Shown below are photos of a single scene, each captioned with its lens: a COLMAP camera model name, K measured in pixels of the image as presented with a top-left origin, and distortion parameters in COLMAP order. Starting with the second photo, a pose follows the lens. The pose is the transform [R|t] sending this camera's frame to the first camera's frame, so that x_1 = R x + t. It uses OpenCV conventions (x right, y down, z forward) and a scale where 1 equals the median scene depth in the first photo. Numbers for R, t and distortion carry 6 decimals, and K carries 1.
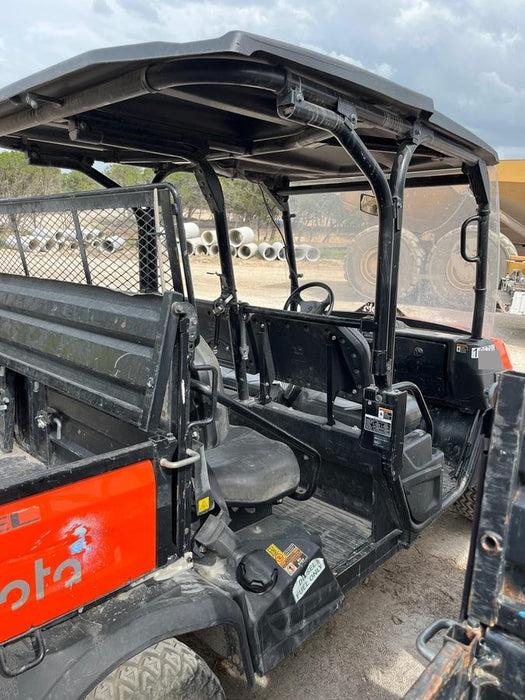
lens RADIAL K [[528.4, 0, 262.5], [0, 528.4, 350.0], [0, 0, 1]] dist [0.069941, -0.100051]
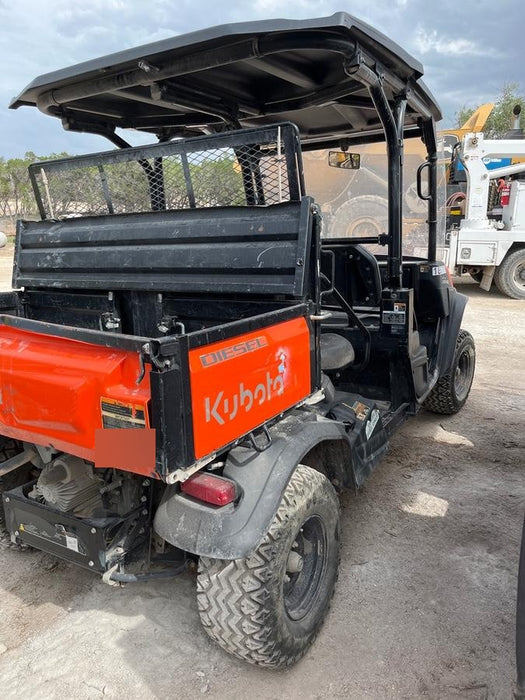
lens RADIAL K [[528.4, 0, 262.5], [0, 528.4, 350.0], [0, 0, 1]] dist [0.069941, -0.100051]
pose [[0.974103, -0.111323, 0.196801, -0.404543], [0.107051, 0.993730, 0.032249, 0.158233], [-0.199158, -0.010346, 0.979913, -0.250524]]
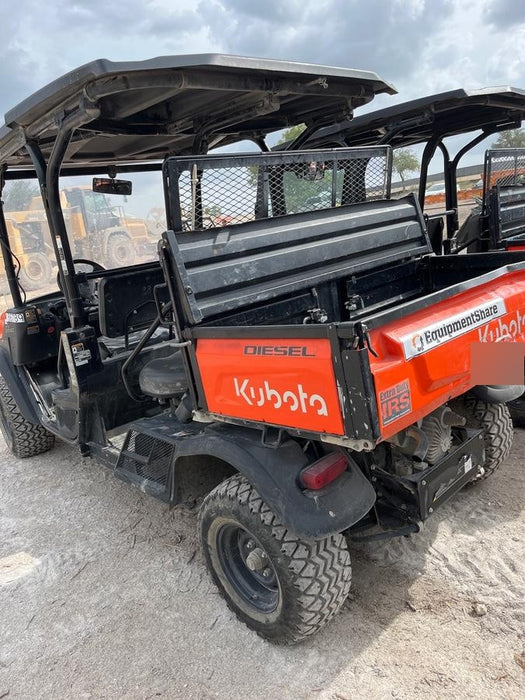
lens RADIAL K [[528.4, 0, 262.5], [0, 528.4, 350.0], [0, 0, 1]] dist [0.069941, -0.100051]
pose [[0.035741, -0.275407, 0.960663, -1.710238], [0.335924, 0.908654, 0.247999, -0.183999], [-0.941211, 0.313846, 0.124991, 1.007021]]
